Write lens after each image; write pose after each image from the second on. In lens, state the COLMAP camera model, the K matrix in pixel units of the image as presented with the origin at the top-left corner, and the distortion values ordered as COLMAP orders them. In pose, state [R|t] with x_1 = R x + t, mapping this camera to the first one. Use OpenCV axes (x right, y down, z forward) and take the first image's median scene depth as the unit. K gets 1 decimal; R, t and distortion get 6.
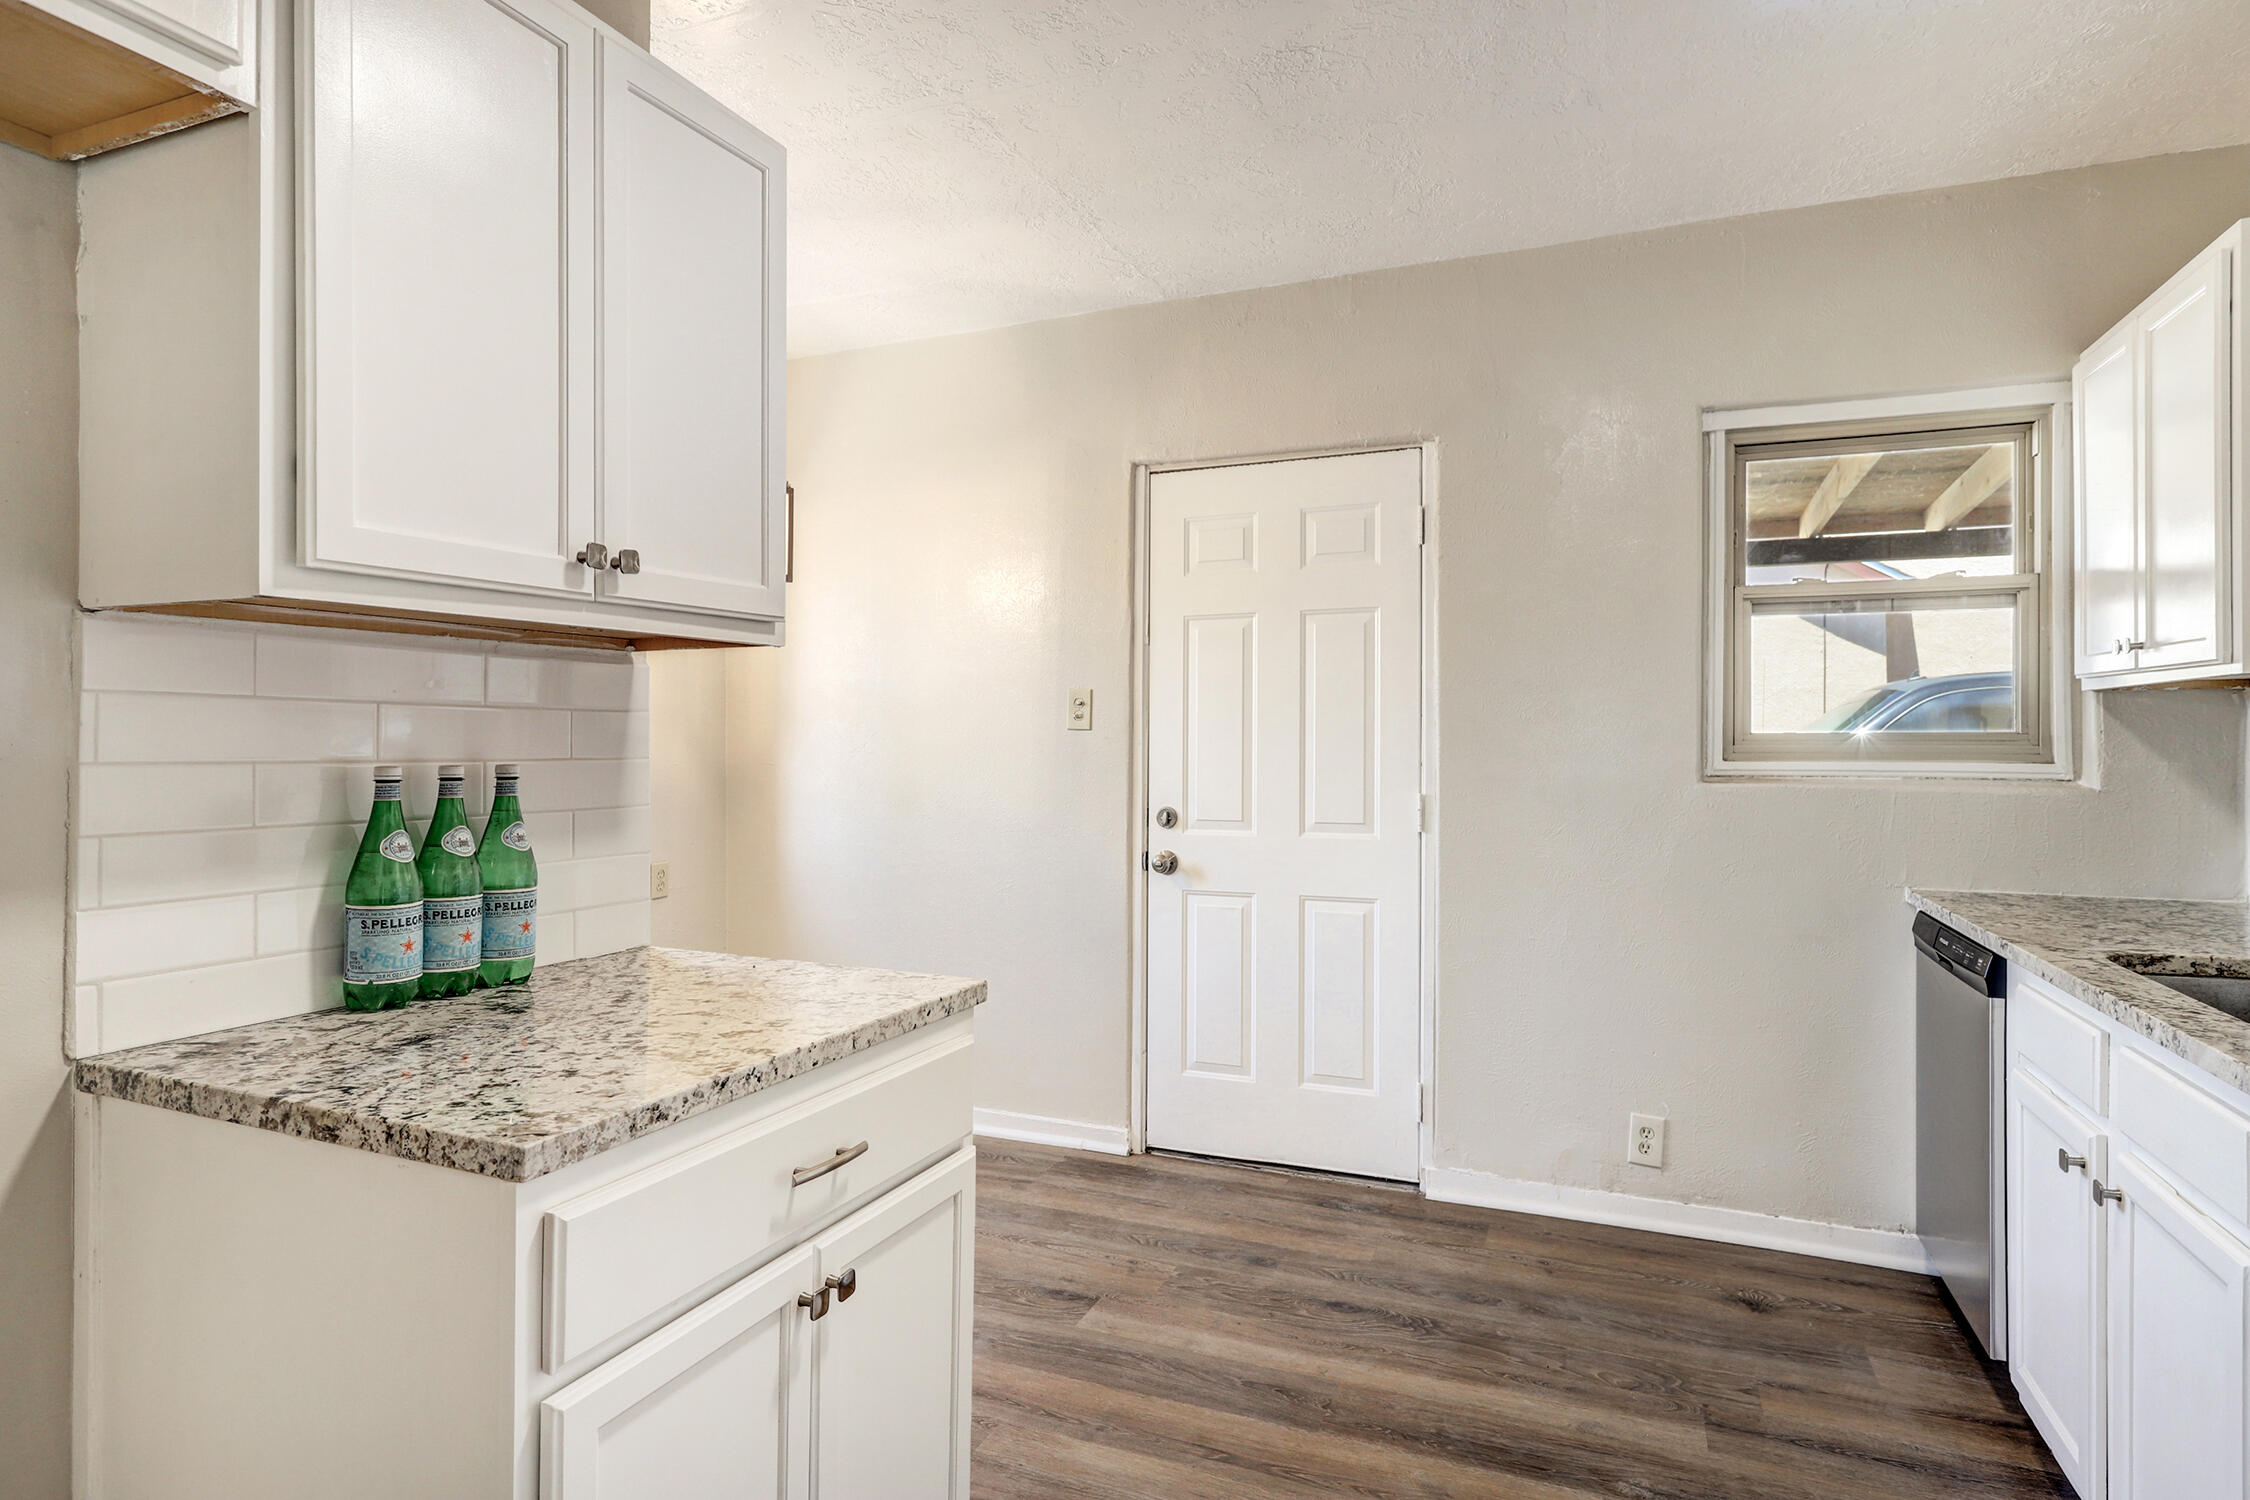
lens RADIAL K [[1211.5, 0, 1125.8], [0, 1211.5, 742.2], [0, 0, 1]] dist [-0.006948, 0.003597]
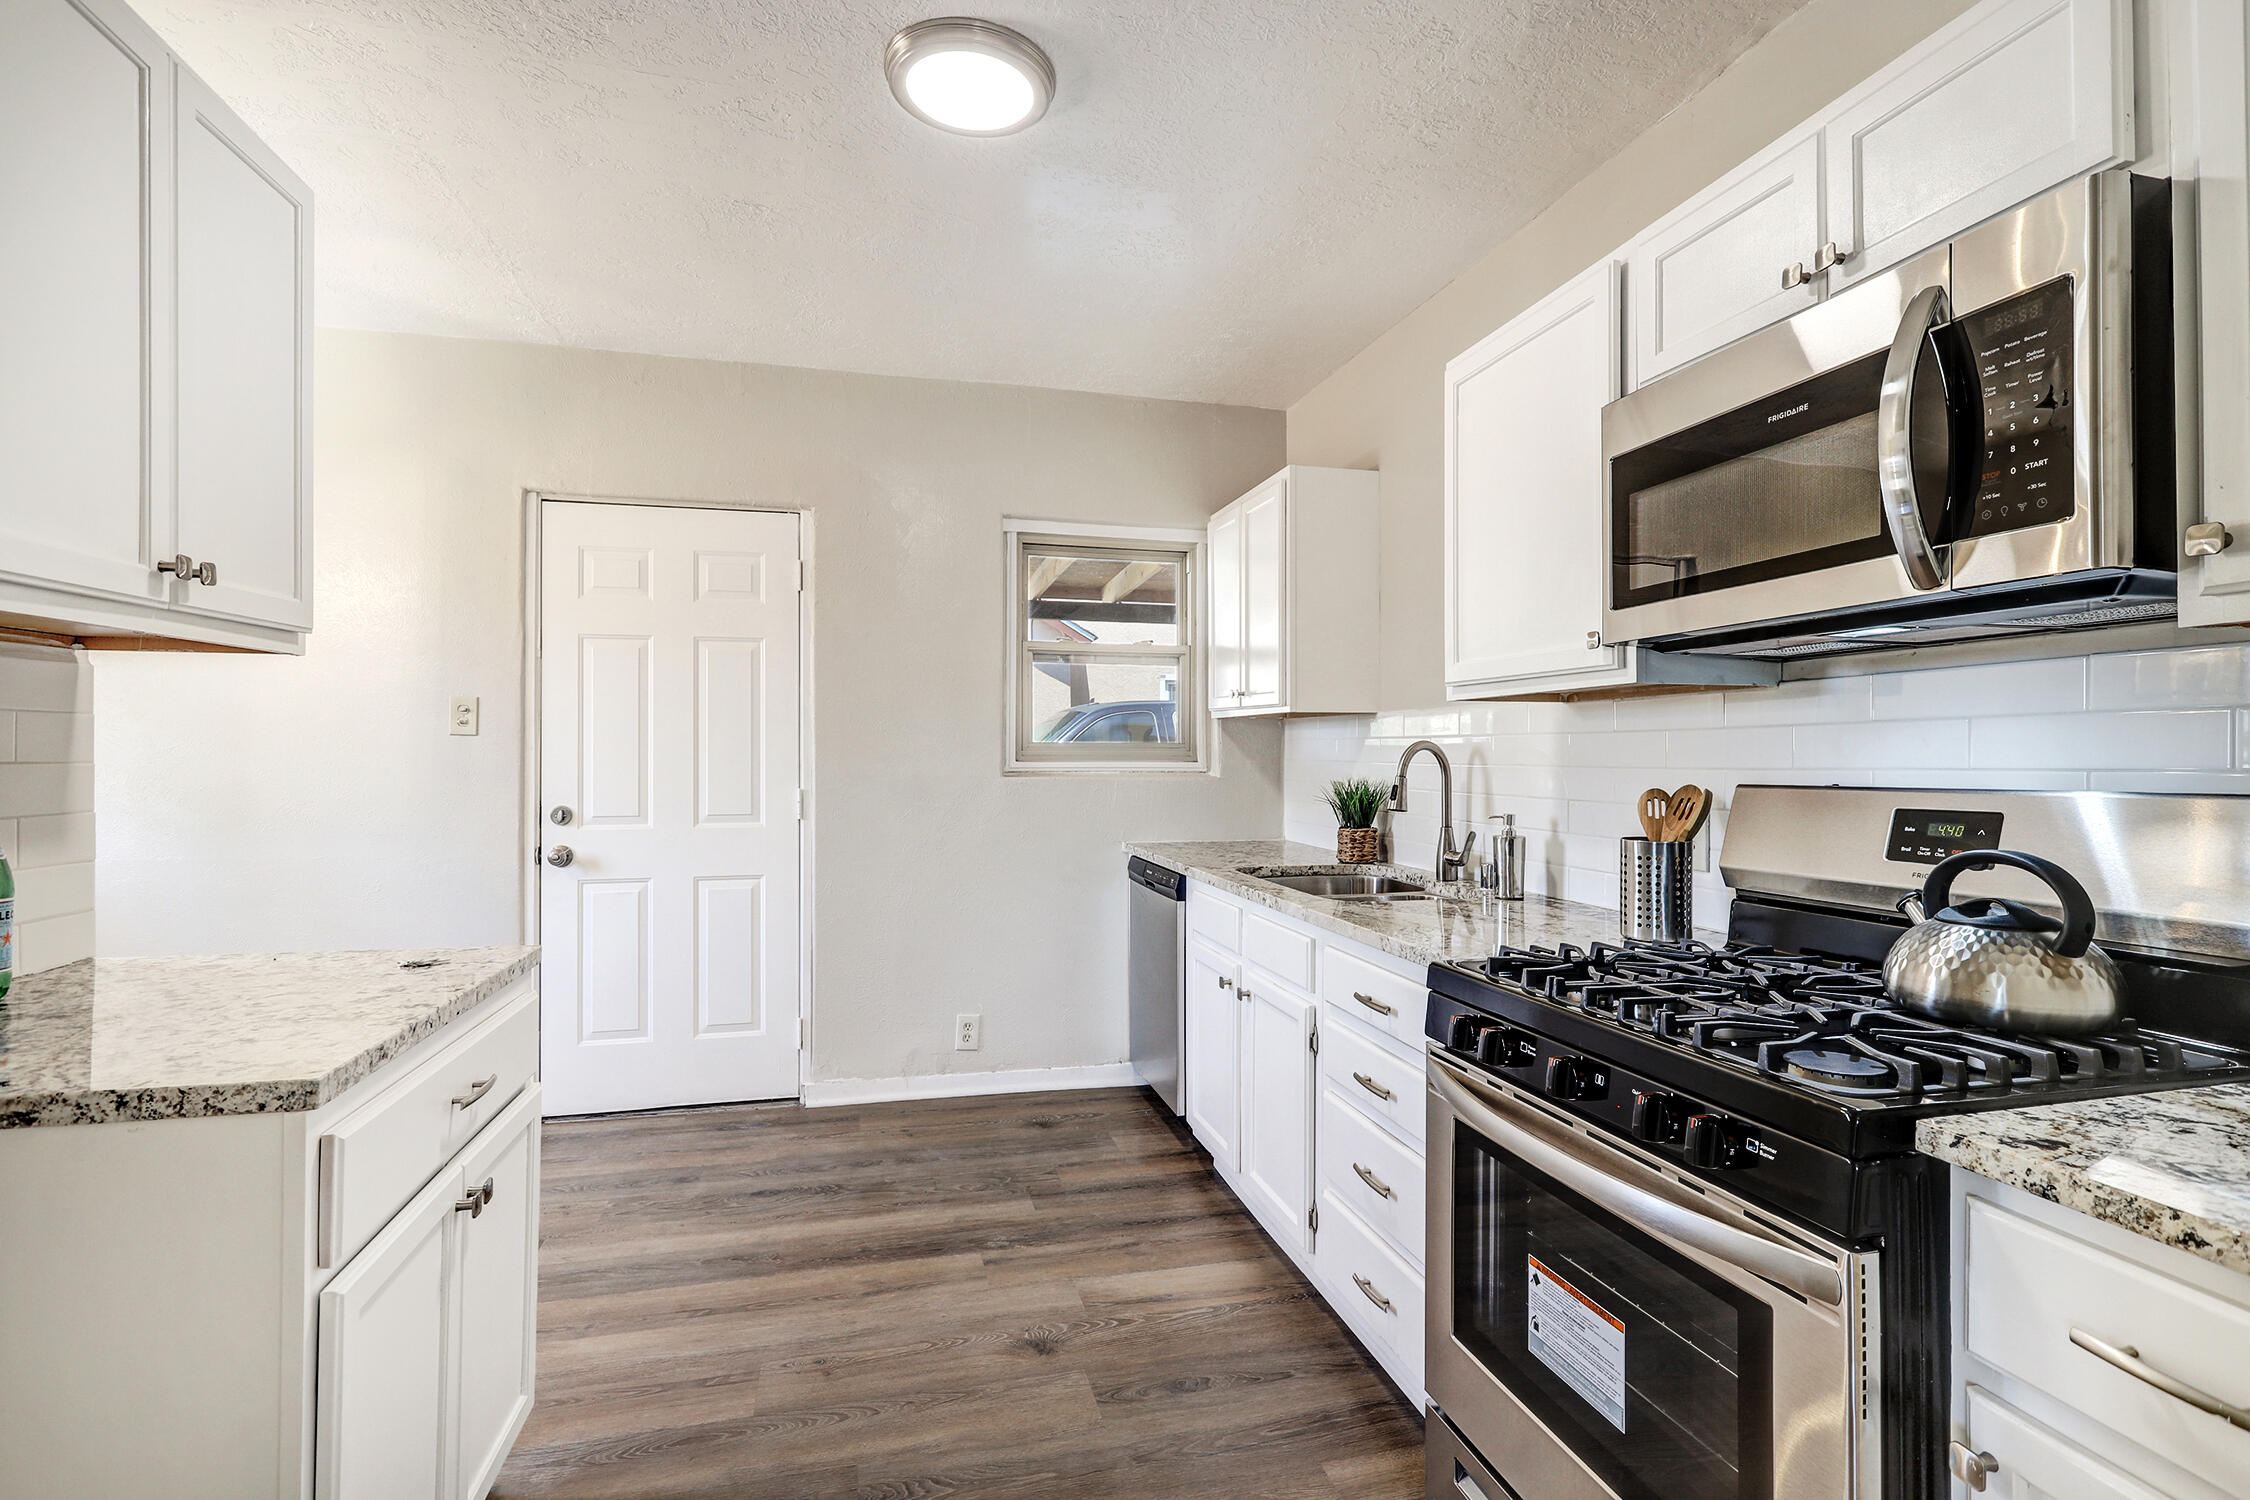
lens RADIAL K [[1065.3, 0, 1129.7], [0, 1065.3, 754.0], [0, 0, 1]] dist [0.001785, 0.001262]
pose [[0.806610, -0.000172, 0.591084, -0.168810], [-0.002882, 0.999987, 0.004223, 0.000749], [-0.591077, -0.005110, 0.806599, -0.121633]]
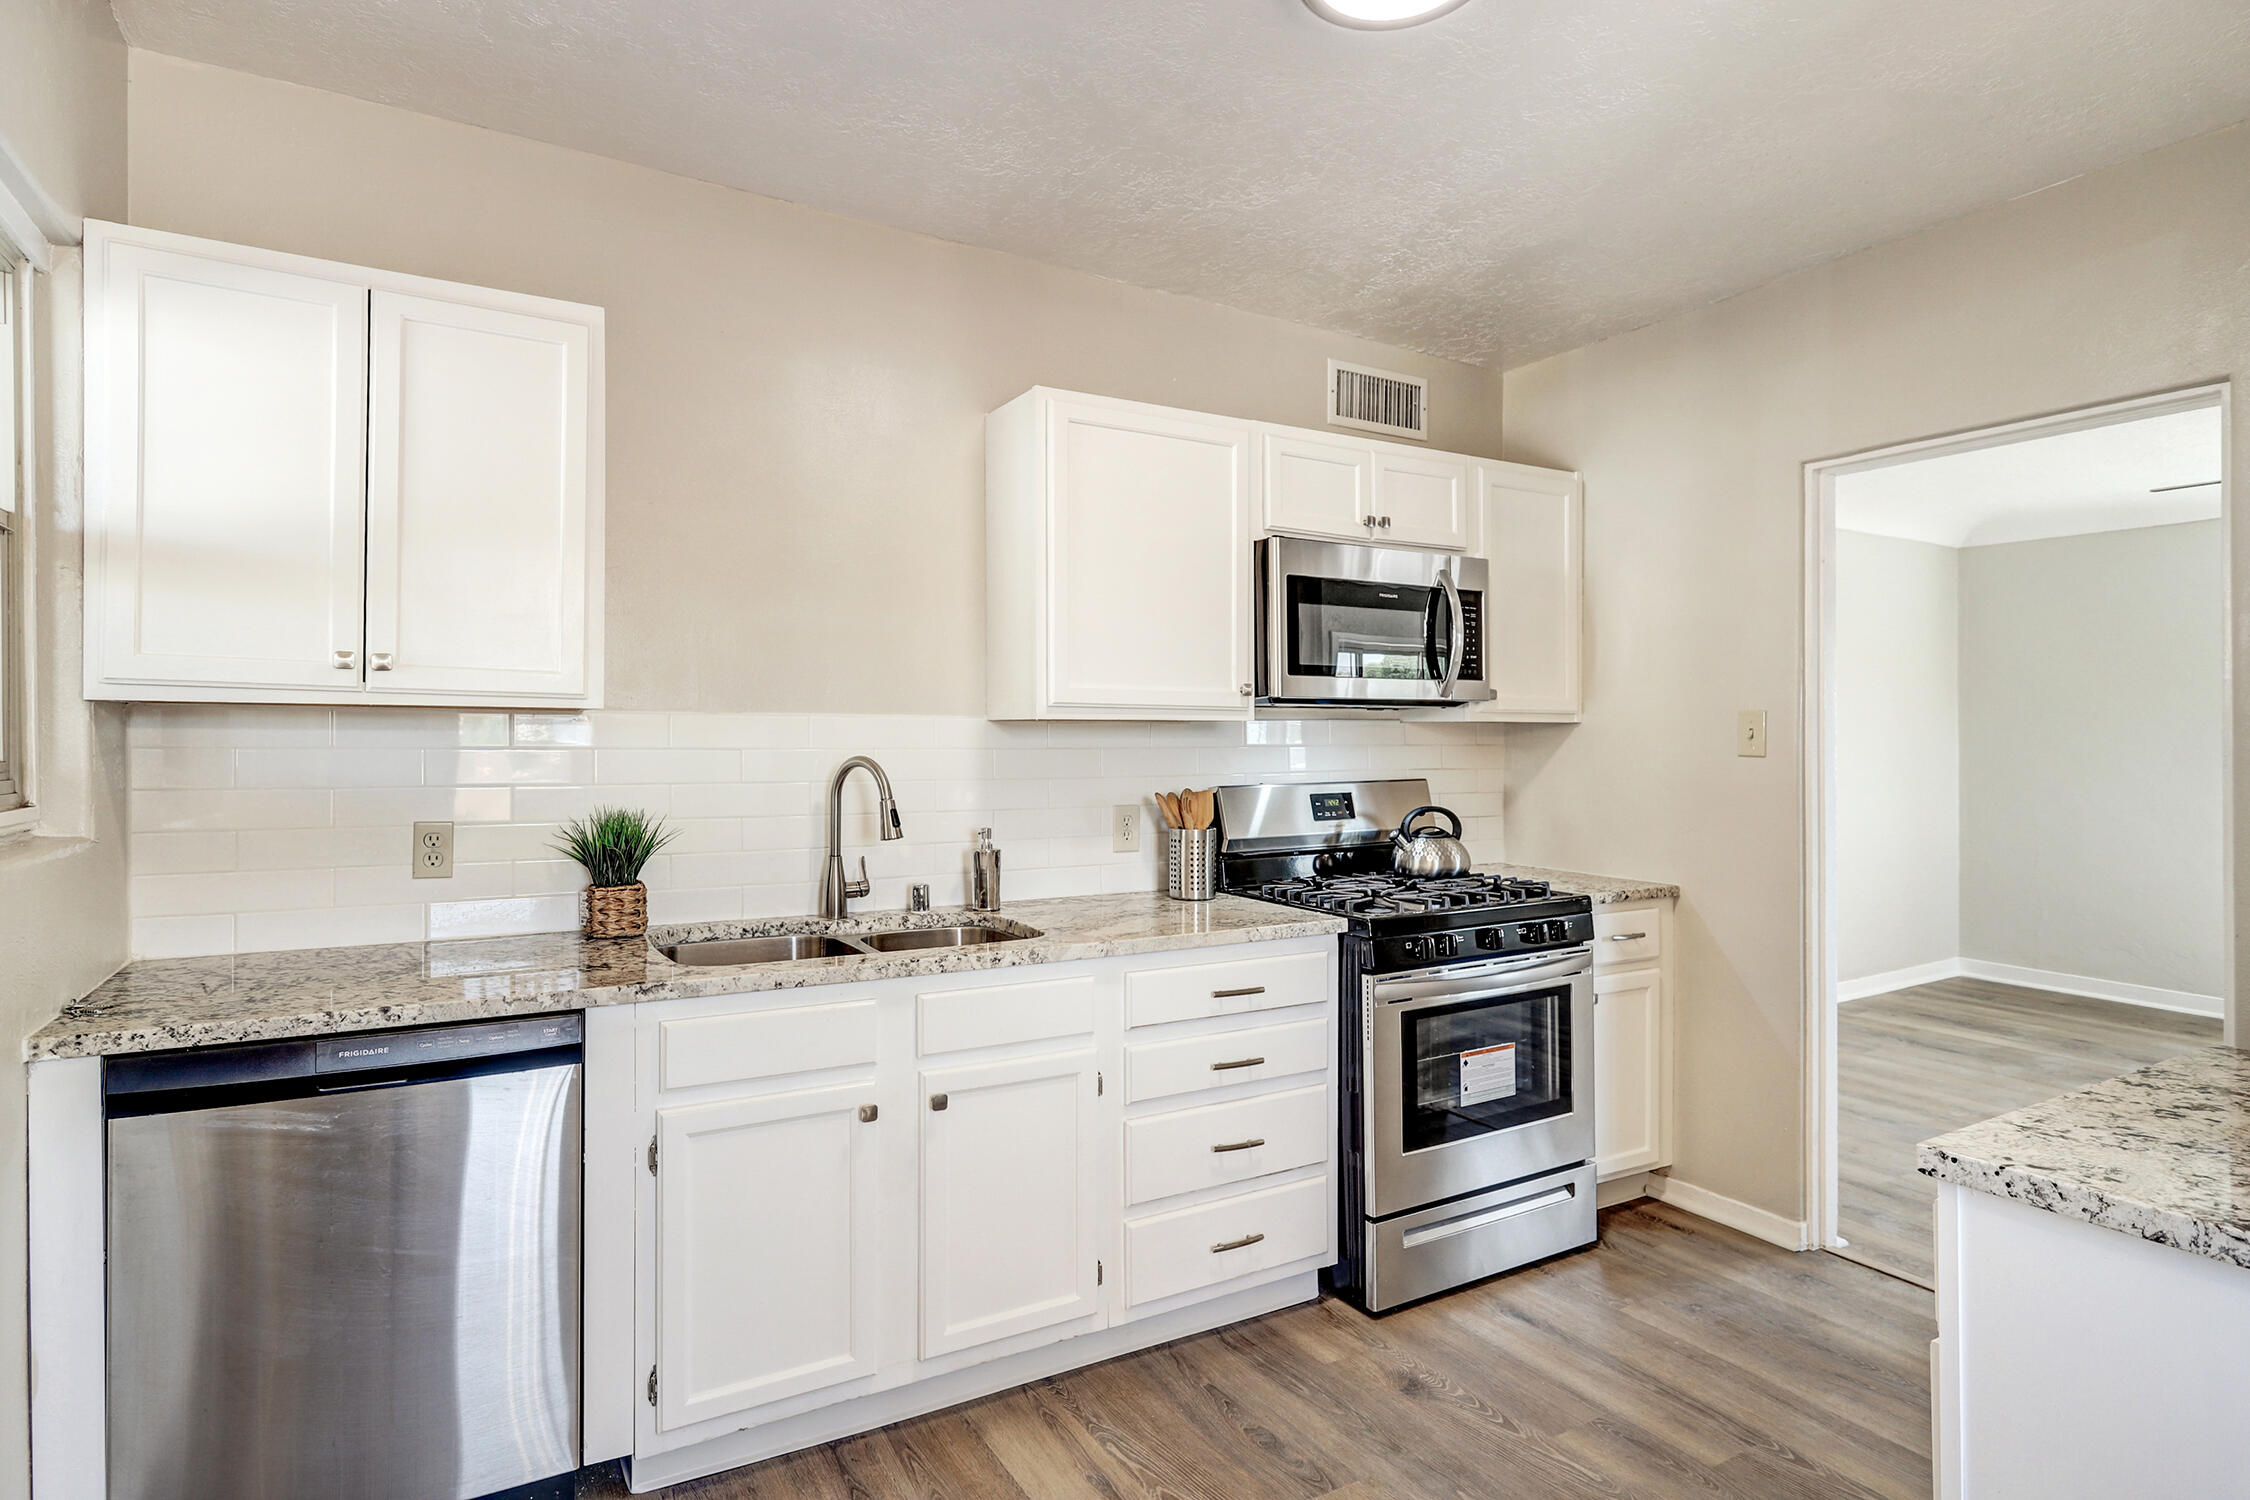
lens RADIAL K [[1211.5, 0, 1131.0], [0, 1211.5, 738.9], [0, 0, 1]] dist [-0.006948, 0.003597]
pose [[-0.797618, -0.002097, 0.603159, -0.105987], [-0.006956, 0.999959, -0.005722, -0.017924], [-0.603123, -0.008759, -0.797600, 1.236658]]
